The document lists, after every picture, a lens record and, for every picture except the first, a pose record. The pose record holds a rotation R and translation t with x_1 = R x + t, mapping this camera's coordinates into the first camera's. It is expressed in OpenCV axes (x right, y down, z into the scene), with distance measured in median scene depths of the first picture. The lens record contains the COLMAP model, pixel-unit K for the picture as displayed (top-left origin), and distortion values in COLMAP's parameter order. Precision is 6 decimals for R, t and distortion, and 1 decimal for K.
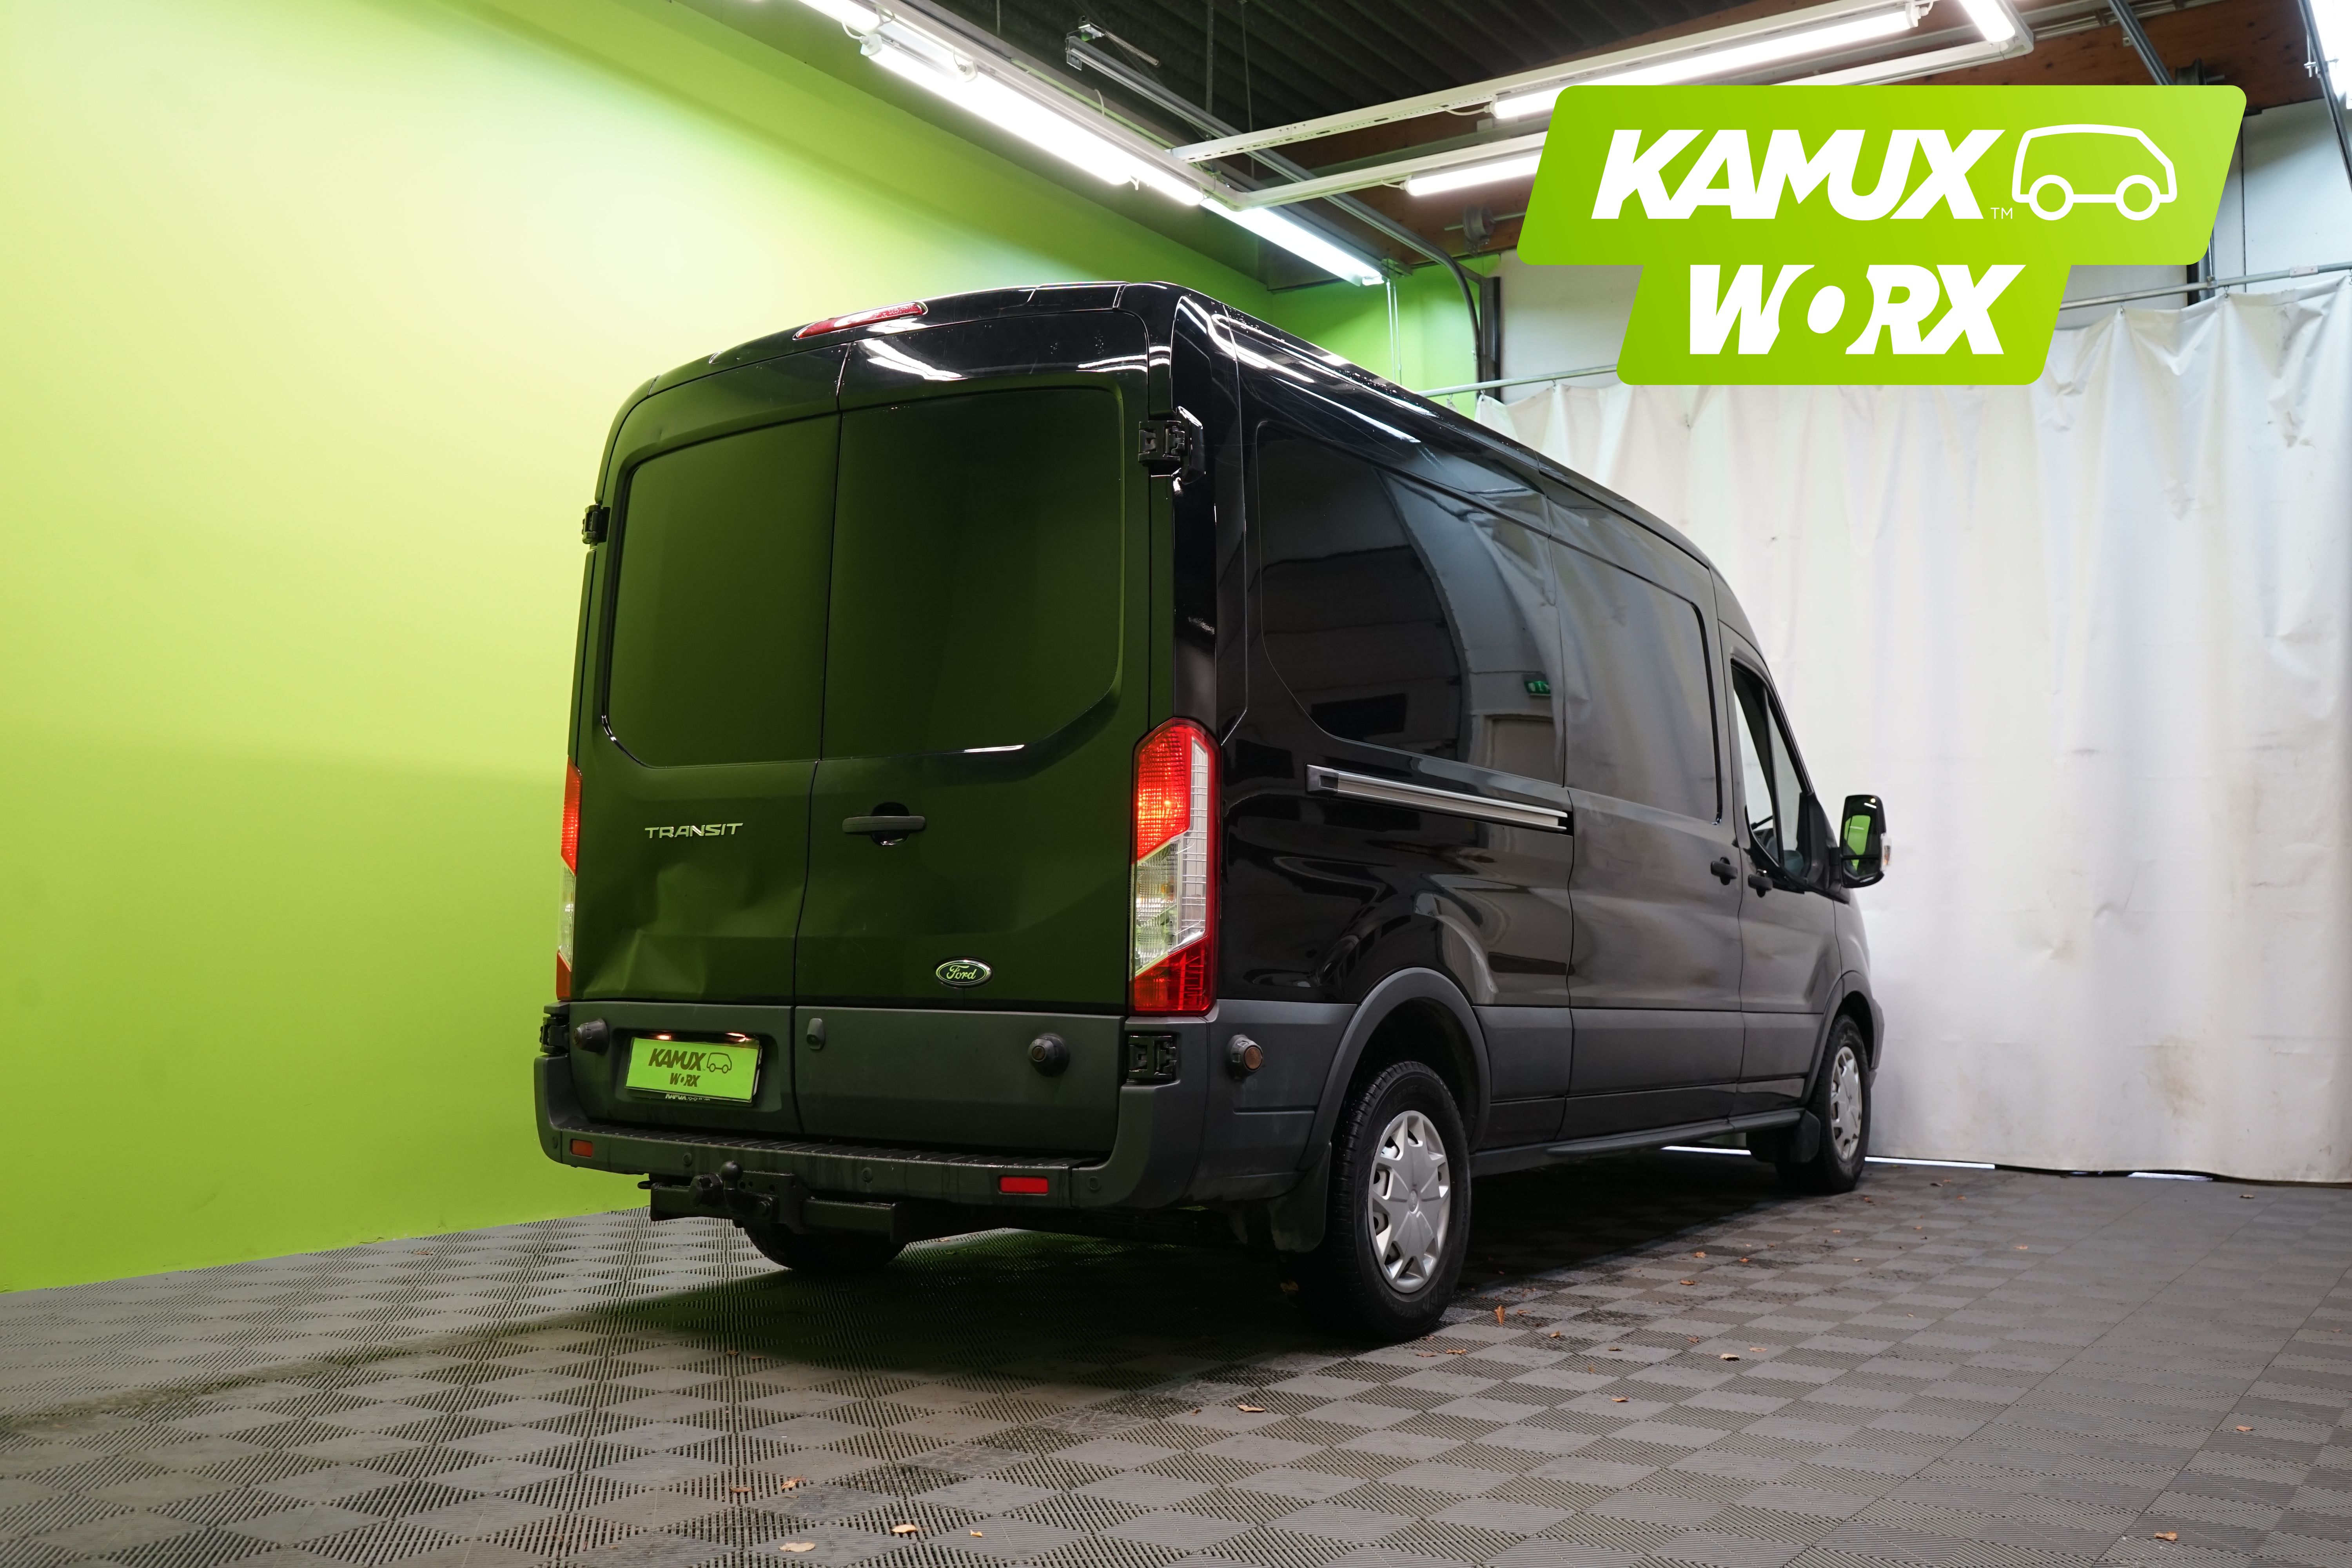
lens RADIAL K [[2193.2, 0, 1155.3], [0, 2193.2, 779.2], [0, 0, 1]] dist [-0.004848, 0.000000]
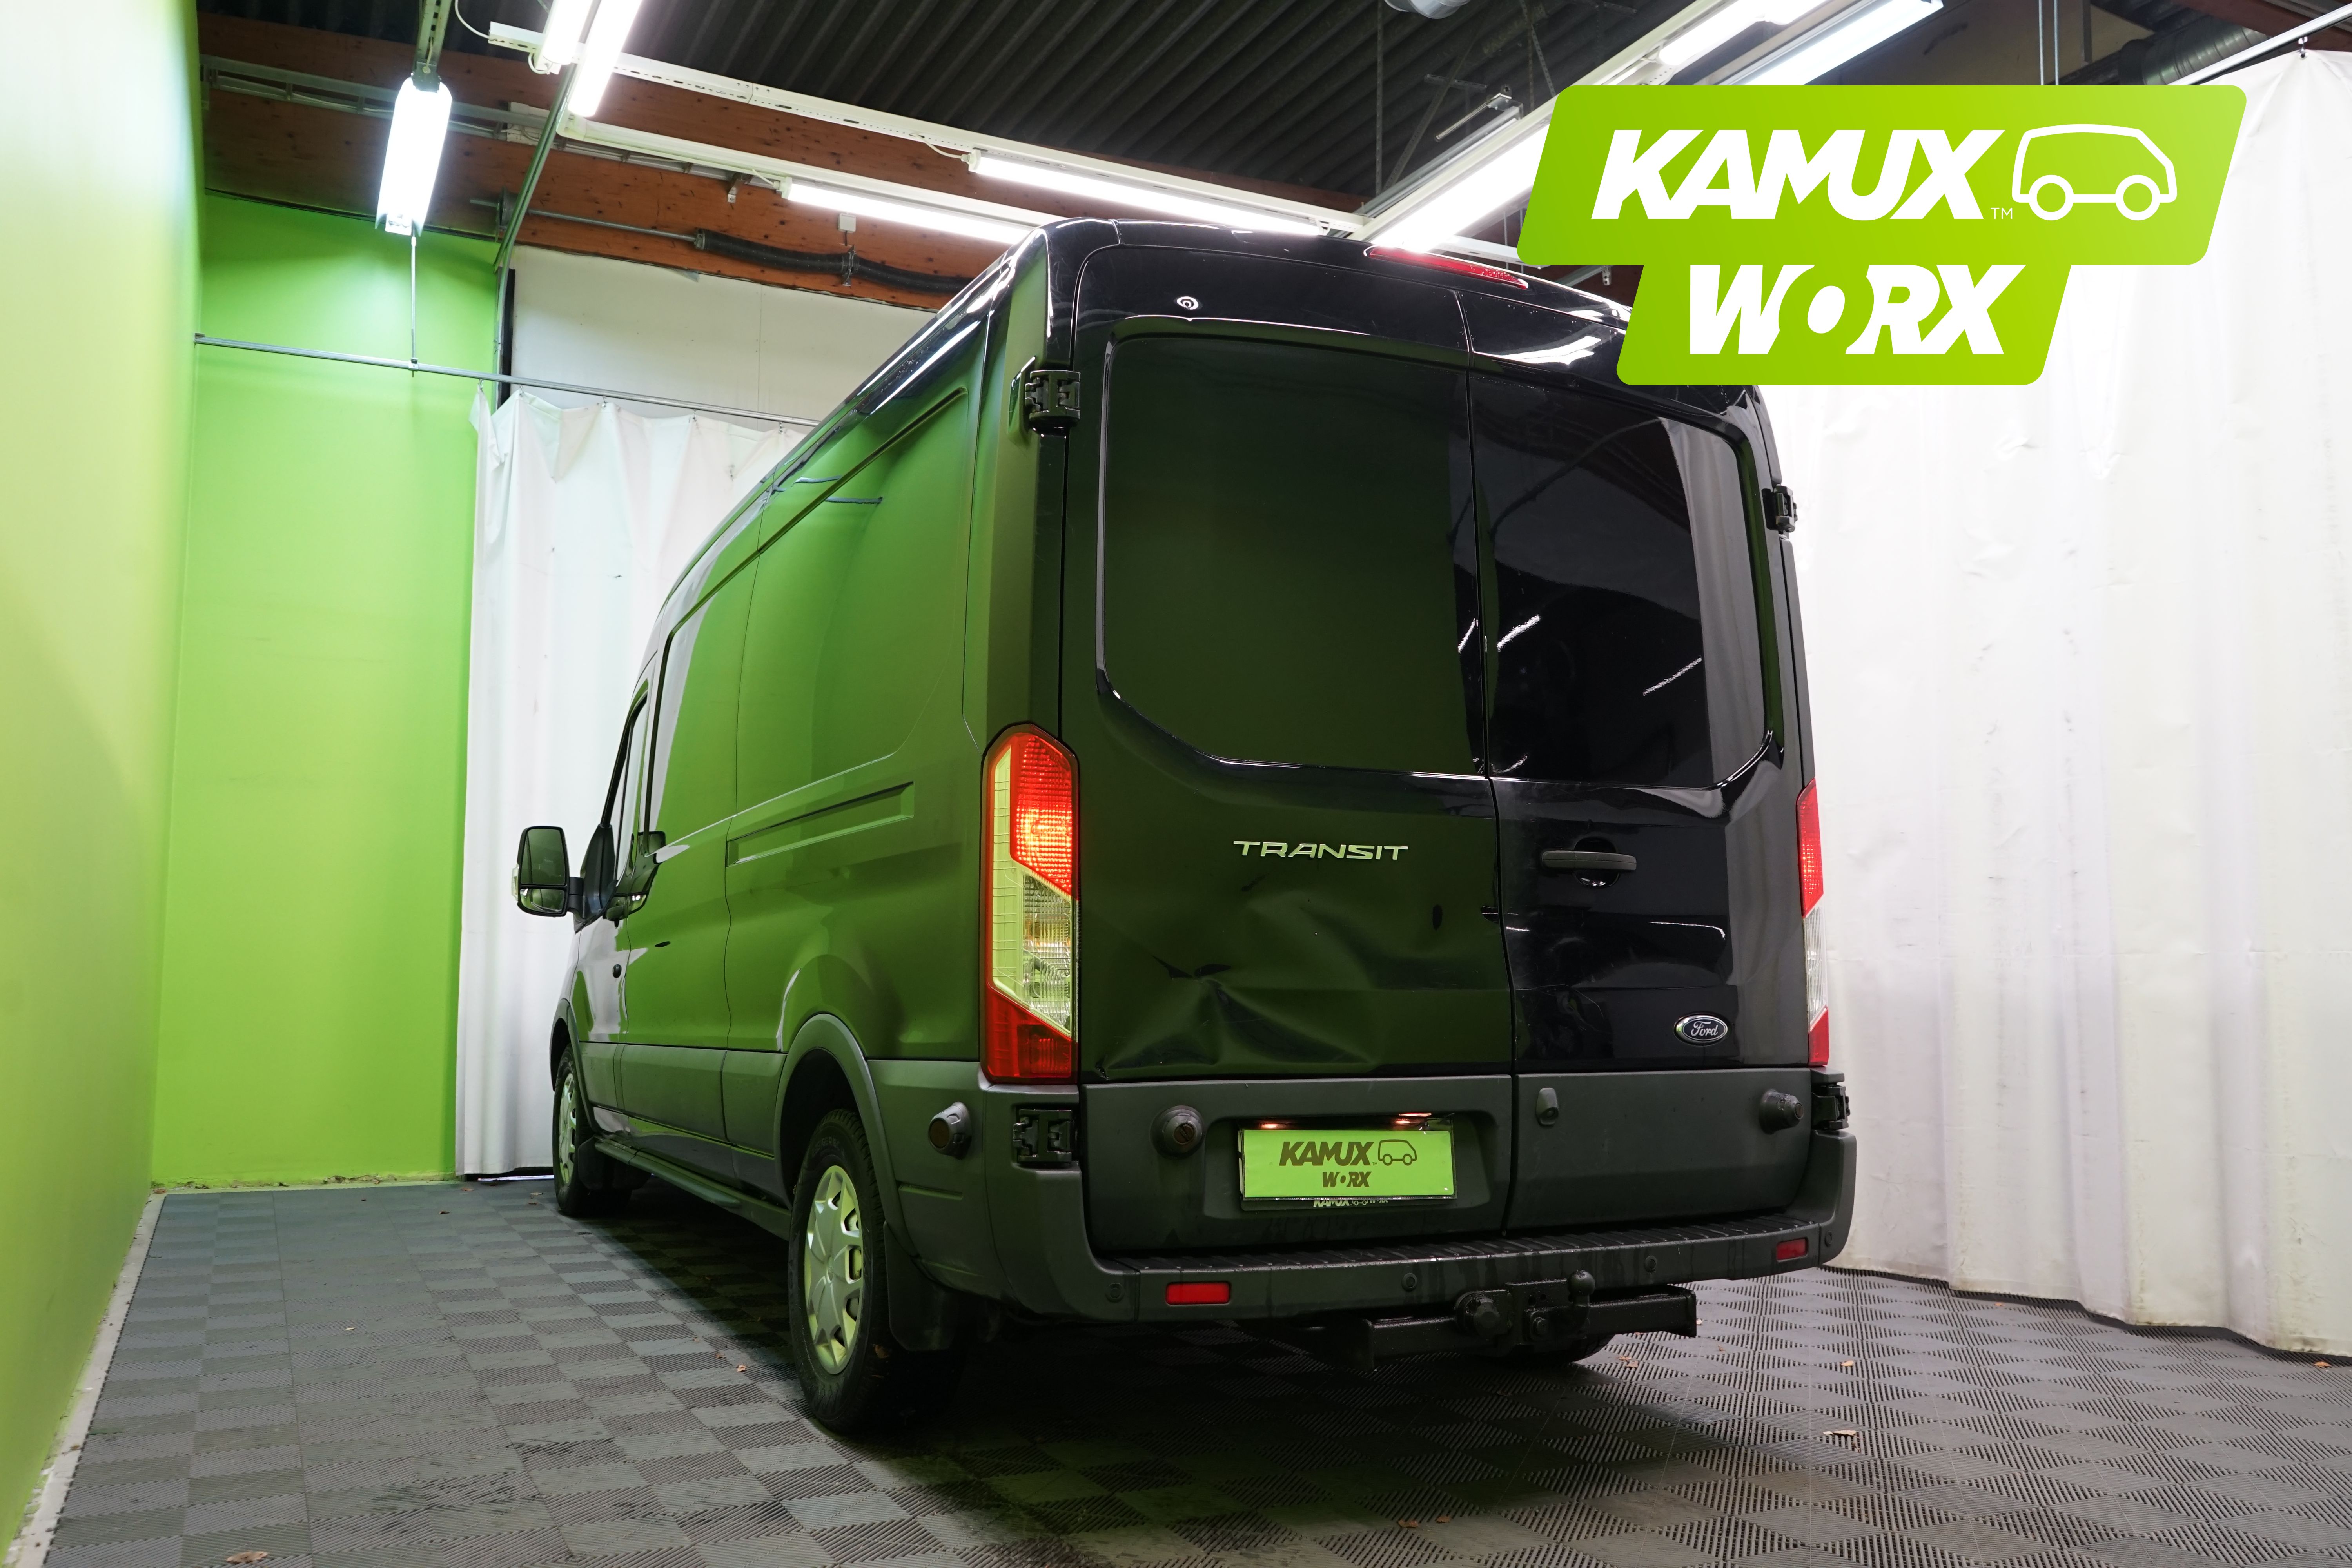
lens RADIAL K [[1930.6, 0, 1174.9], [0, 1930.6, 779.2], [0, 0, 1]] dist [-0.011503, -0.010008]
pose [[0.494981, 0.090832, 0.864143, -0.827135], [-0.066389, 0.995567, -0.066619, 0.047368], [-0.866364, -0.024395, 0.498818, 0.716697]]
